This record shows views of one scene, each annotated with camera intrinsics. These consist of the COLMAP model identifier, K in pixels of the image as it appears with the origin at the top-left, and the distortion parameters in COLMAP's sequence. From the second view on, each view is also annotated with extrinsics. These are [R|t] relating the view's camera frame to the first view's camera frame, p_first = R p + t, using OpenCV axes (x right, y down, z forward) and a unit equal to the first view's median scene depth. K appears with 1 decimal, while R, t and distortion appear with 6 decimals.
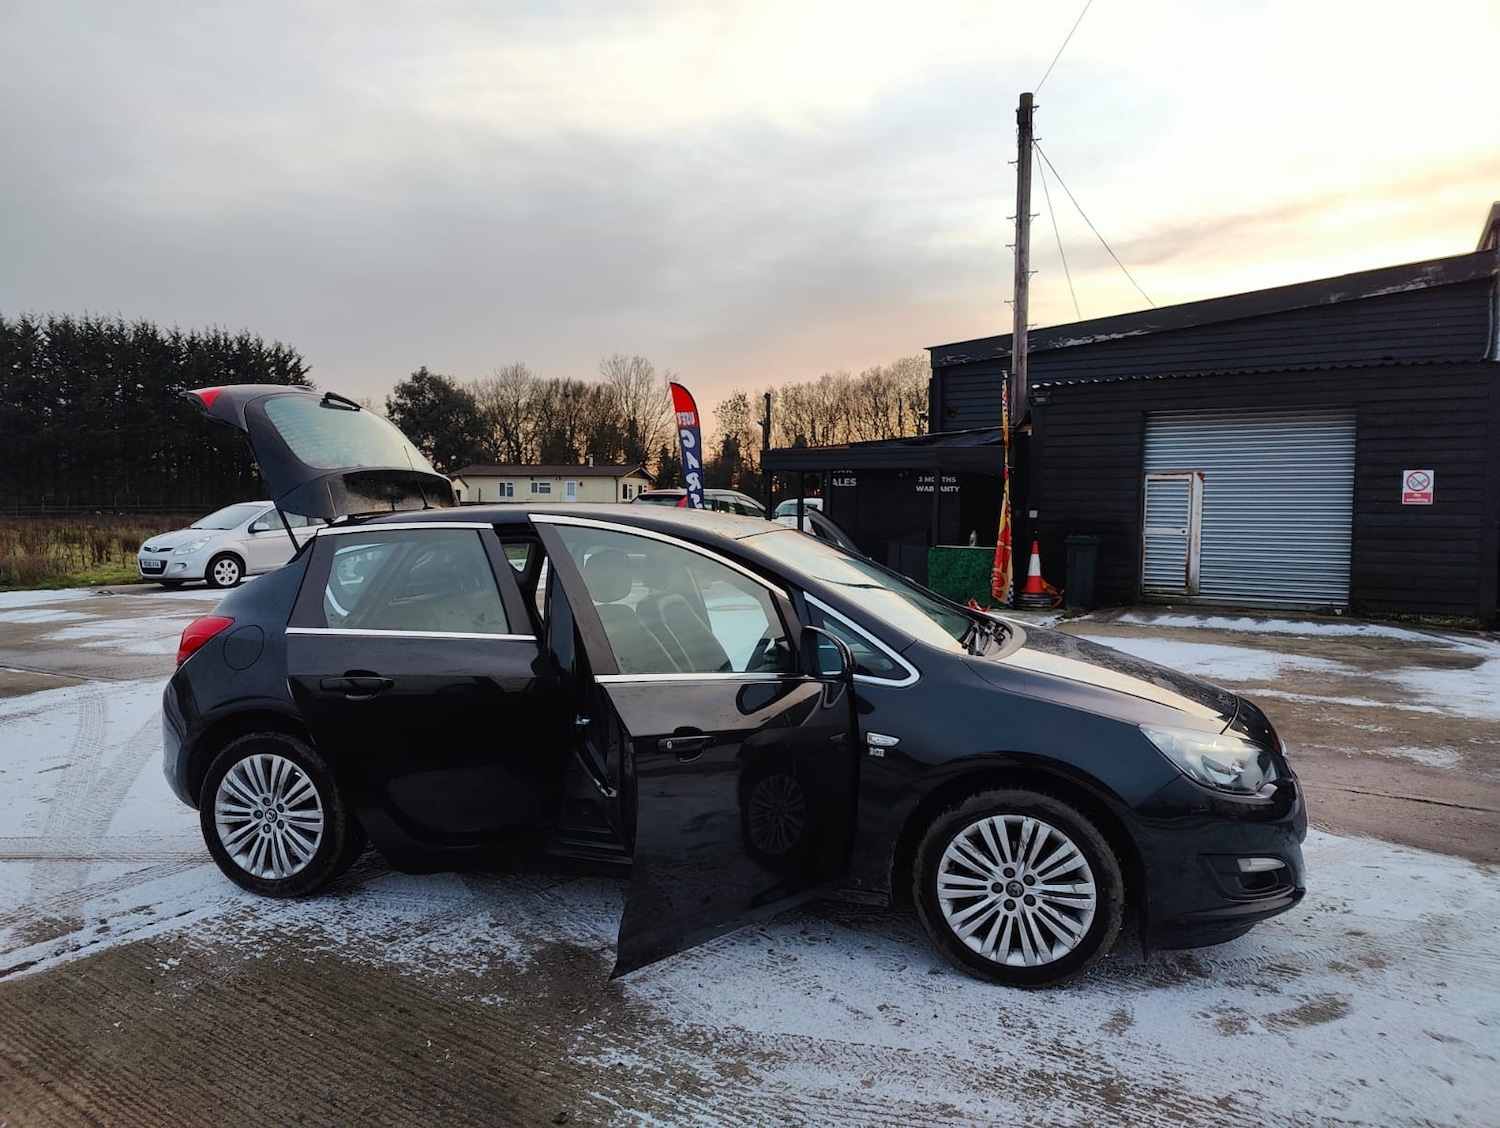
lens RADIAL K [[1035.5, 0, 743.1], [0, 1035.5, 568.0], [0, 0, 1]] dist [0.060252, -0.062482]
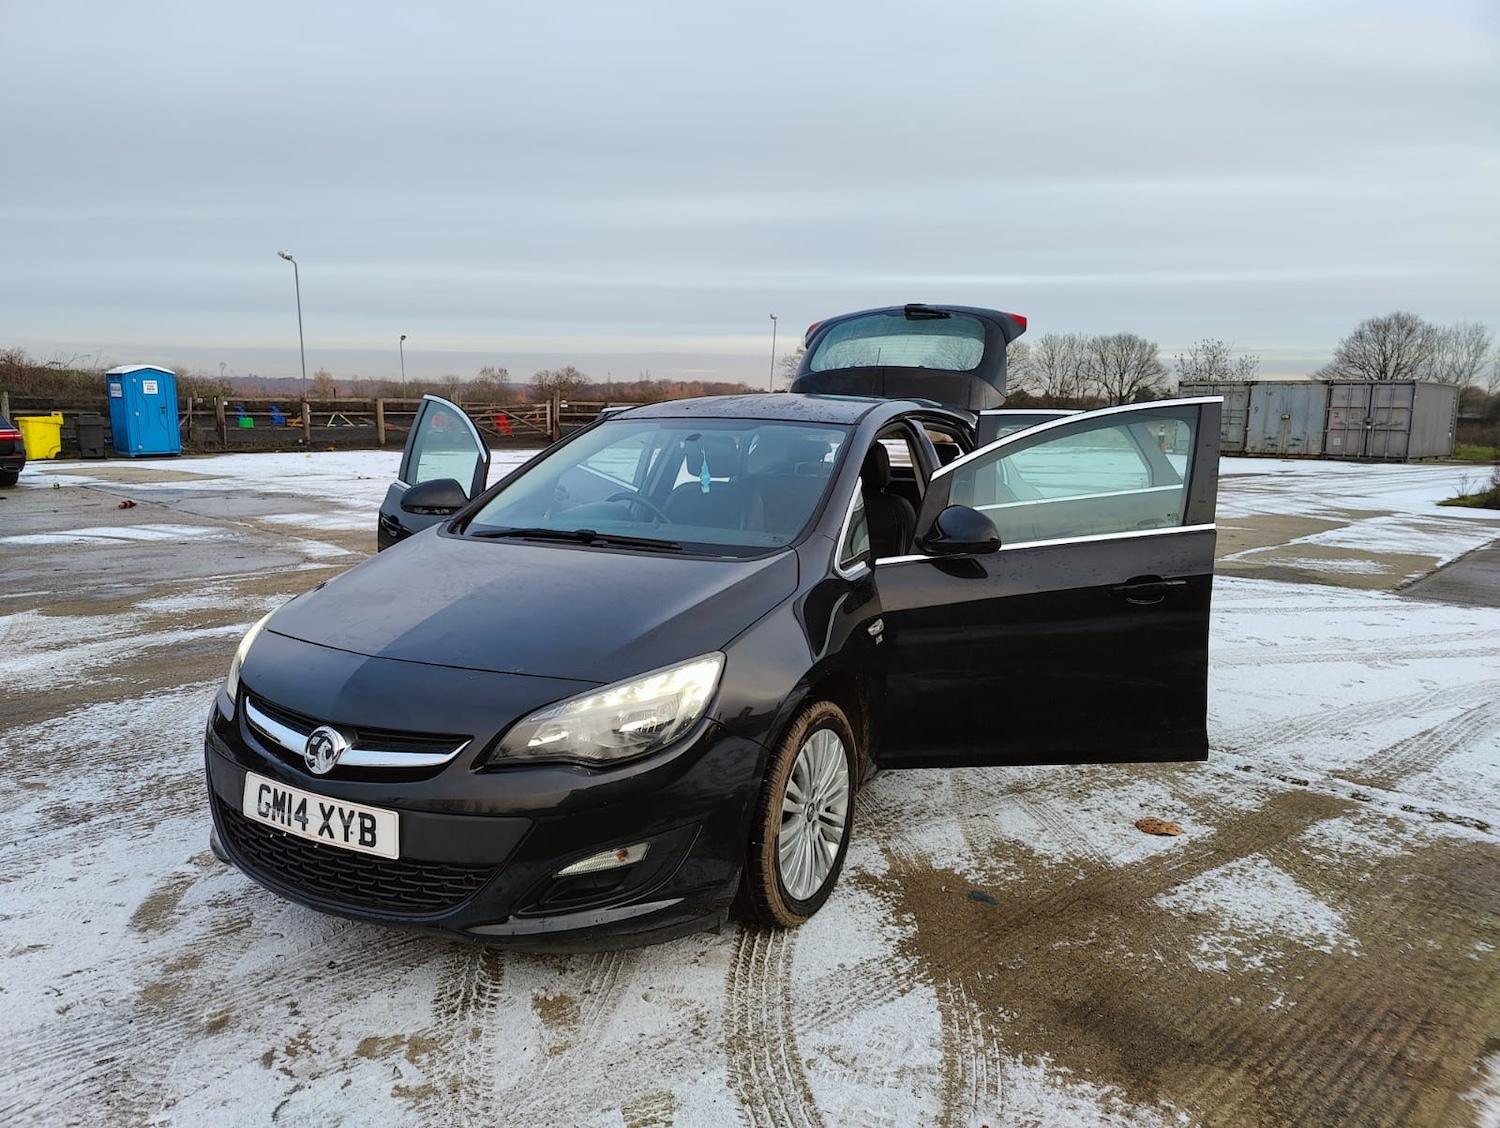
lens RADIAL K [[1035.5, 0, 743.1], [0, 1035.5, 568.0], [0, 0, 1]] dist [0.060252, -0.062482]
pose [[-0.229297, 0.140799, -0.963119, 1.115008], [-0.078329, 0.983604, 0.162442, -0.067119], [0.970200, 0.112688, -0.214509, 1.444869]]
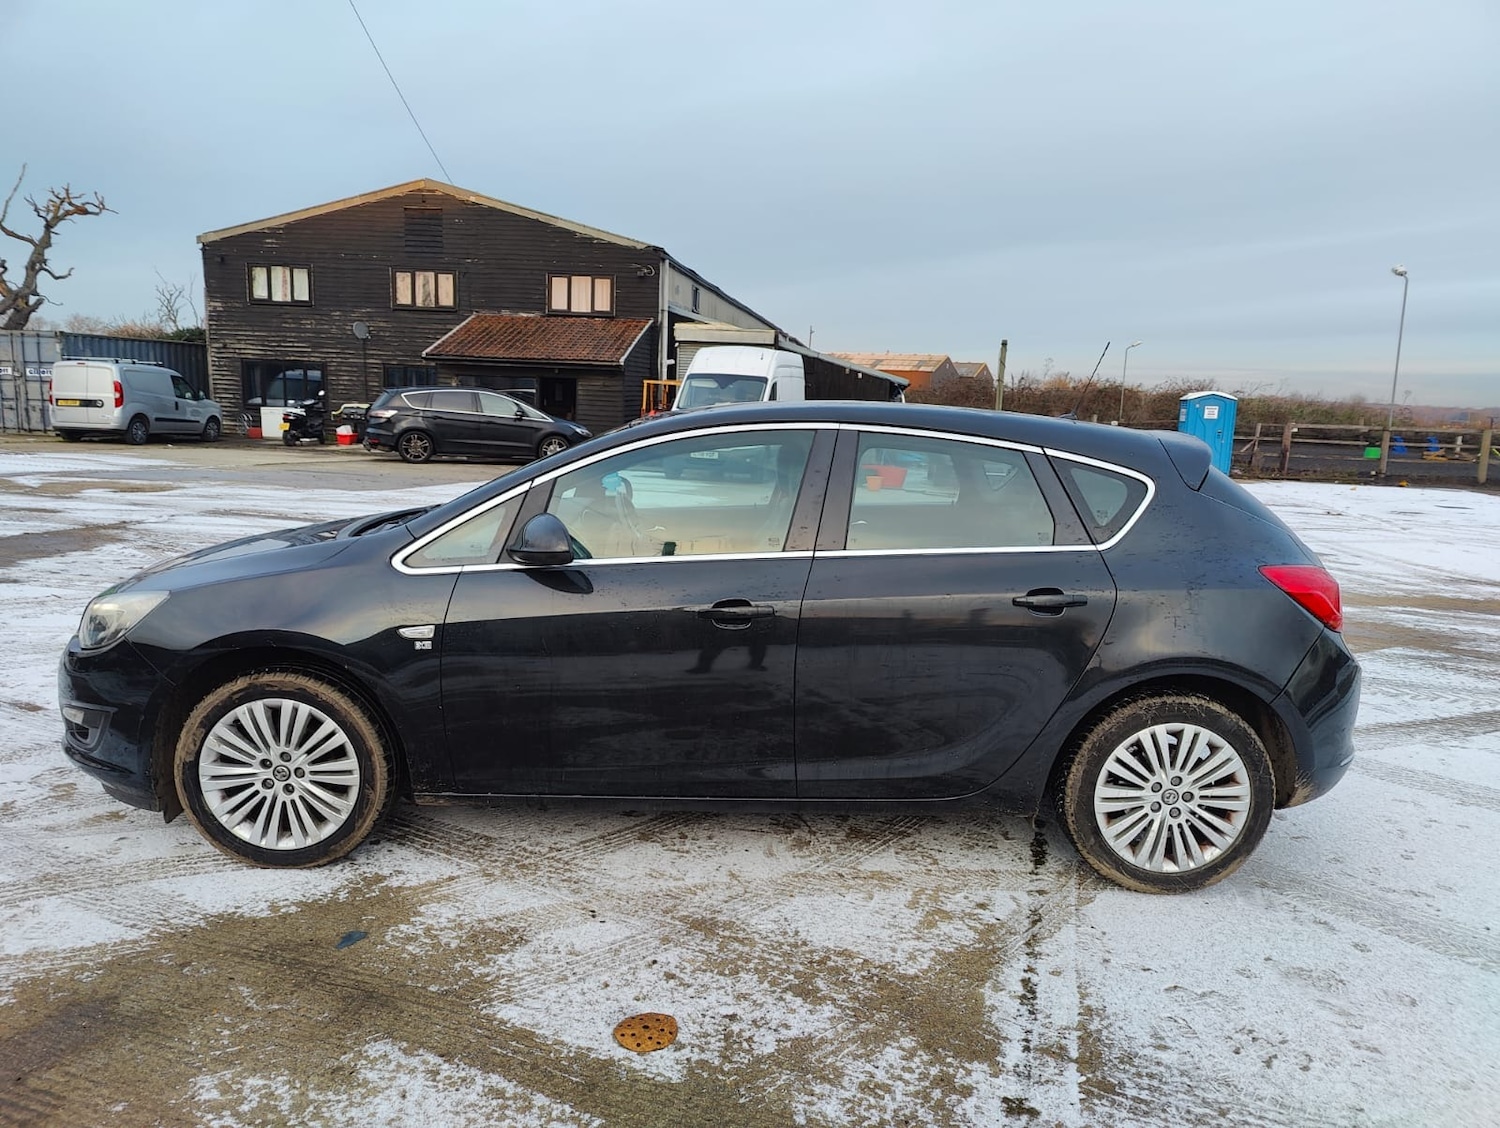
lens RADIAL K [[1035.5, 0, 754.1], [0, 1035.5, 568.3], [0, 0, 1]] dist [0.053282, -0.050010]
pose [[-0.962255, -0.001169, -0.272148, 0.214210], [-0.062734, 0.974013, 0.217631, -0.135343], [0.264822, 0.226489, -0.937322, 2.225780]]
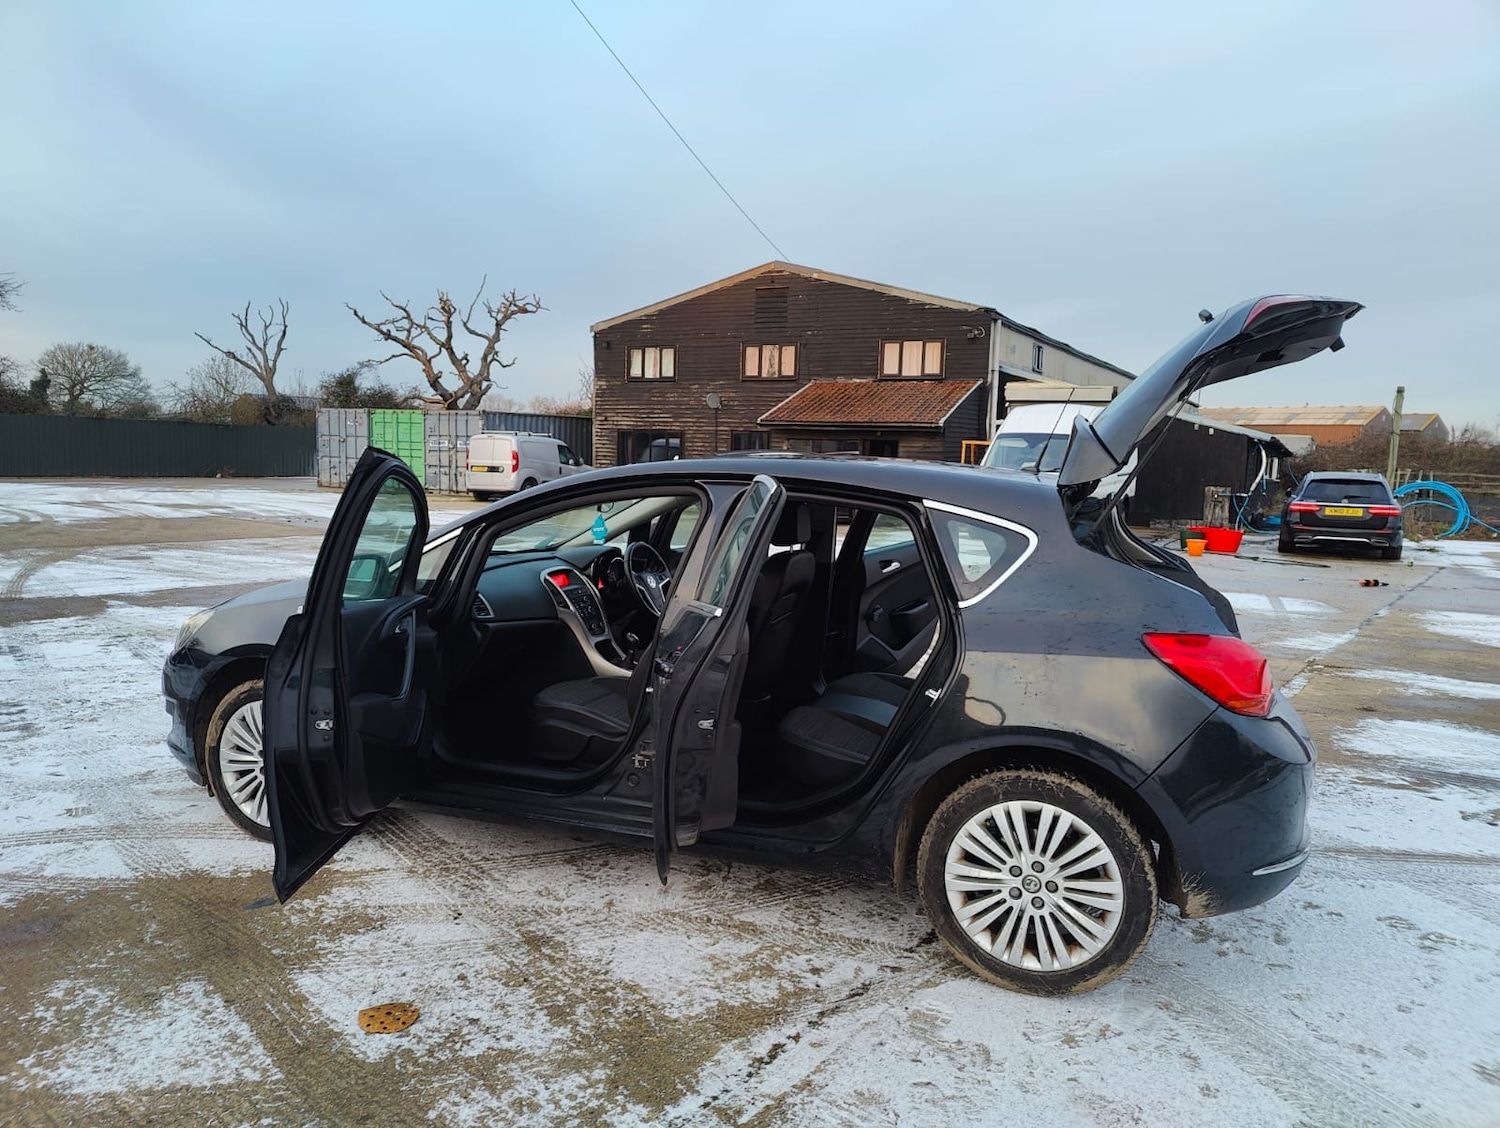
lens RADIAL K [[1035.5, 0, 743.1], [0, 1035.5, 568.0], [0, 0, 1]] dist [0.060252, -0.062482]
pose [[-0.994188, -0.045528, 0.097557, -0.211458], [-0.027739, 0.983911, 0.176492, -0.148701], [-0.104023, 0.172760, -0.979456, 2.296334]]
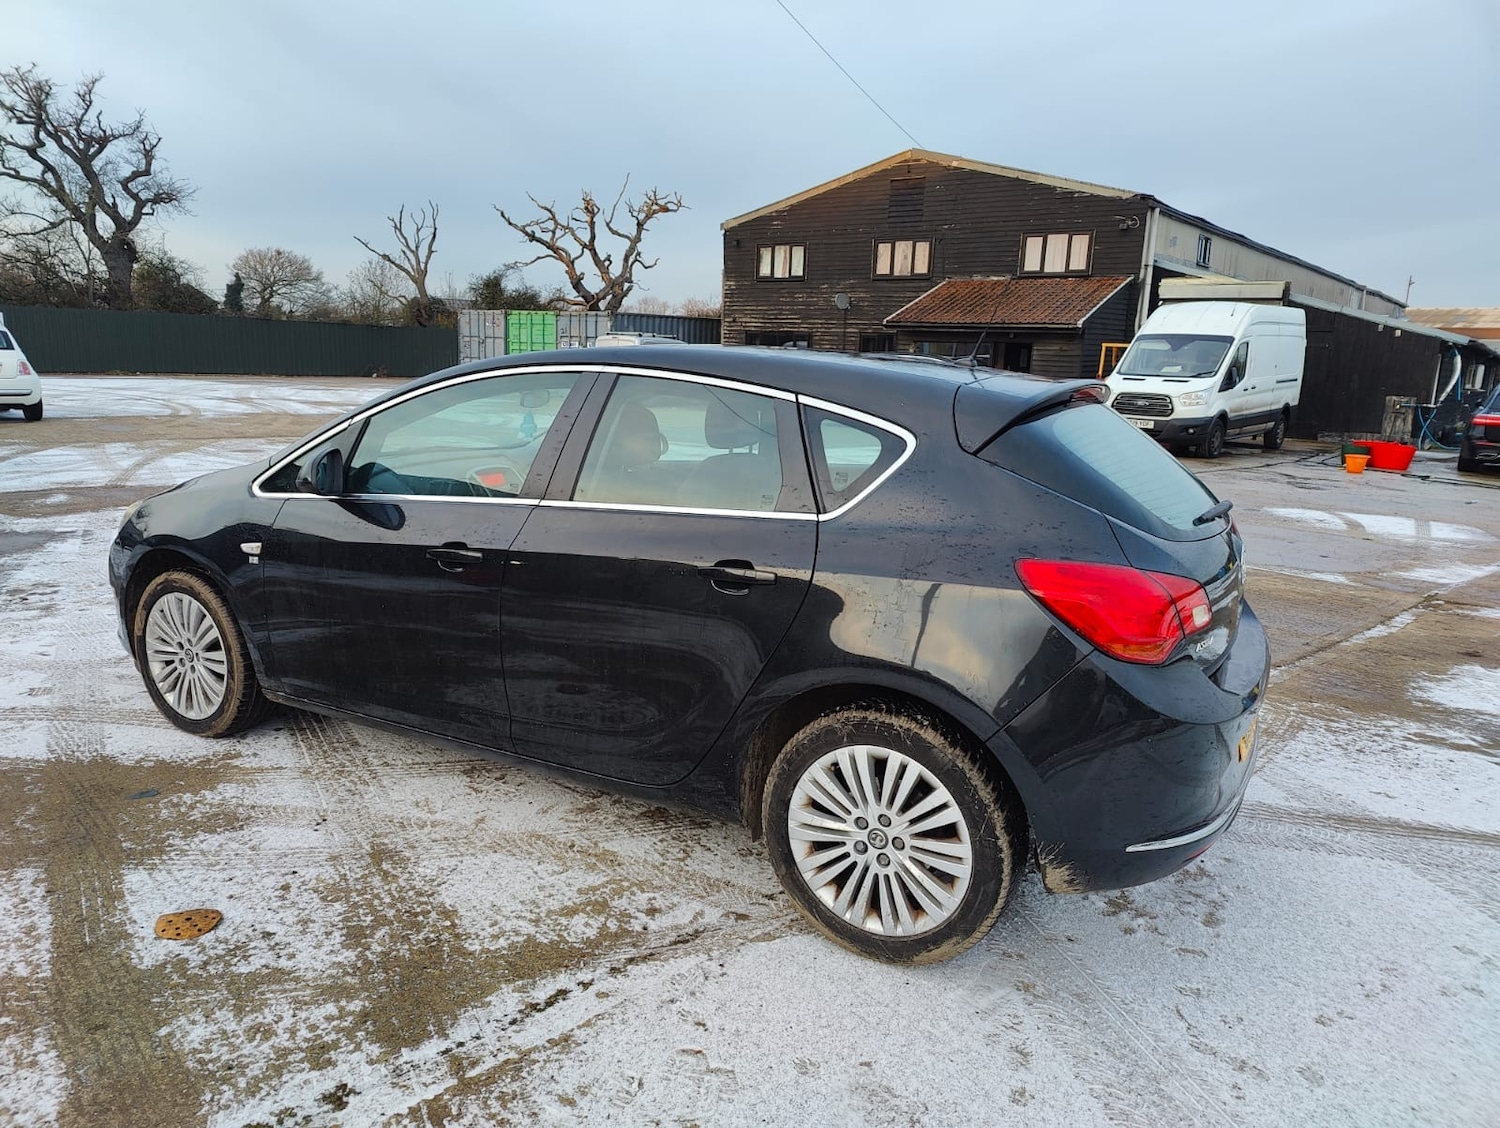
lens RADIAL K [[1034.2, 0, 730.3], [0, 1034.2, 566.6], [0, 0, 1]] dist [0.054238, -0.052359]
pose [[-0.965314, -0.091299, 0.244607, -0.421306], [-0.023506, 0.963453, 0.266843, -0.135322], [-0.260030, 0.251837, -0.932182, 2.162431]]
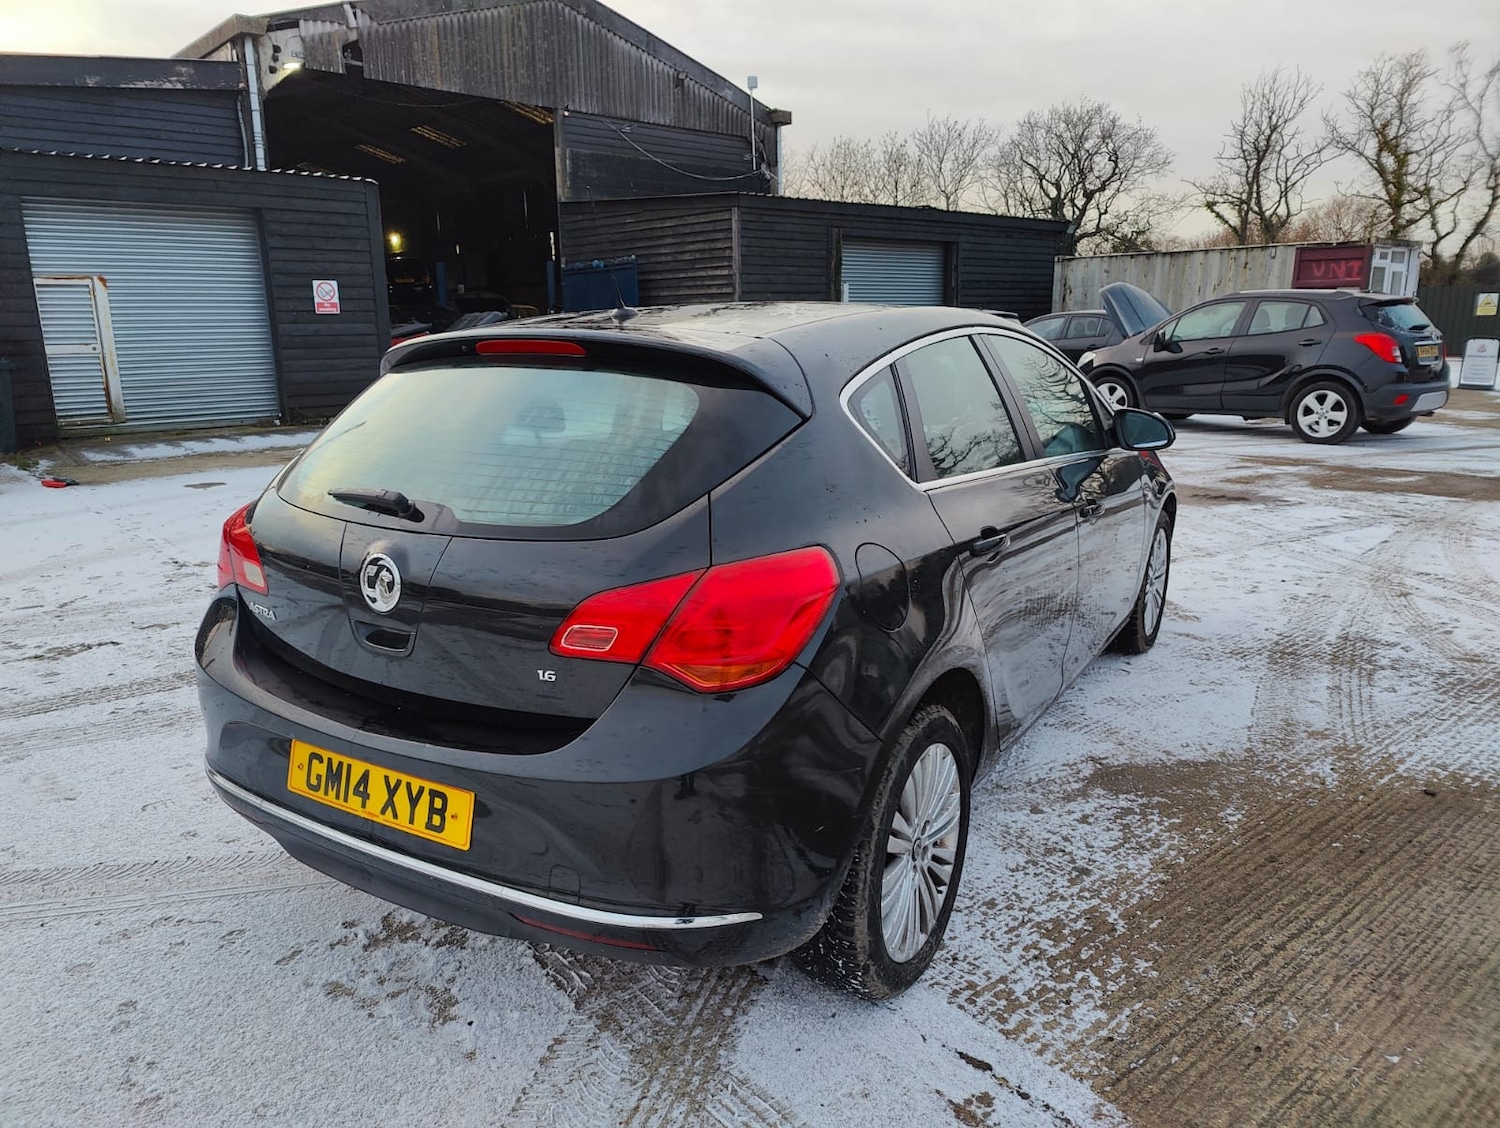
lens RADIAL K [[1035.5, 0, 743.1], [0, 1035.5, 568.0], [0, 0, 1]] dist [0.060252, -0.062482]
pose [[0.277728, -0.236263, 0.931154, -1.060434], [0.073674, 0.971669, 0.224569, -0.057799], [-0.957831, 0.006233, 0.287266, 0.998466]]
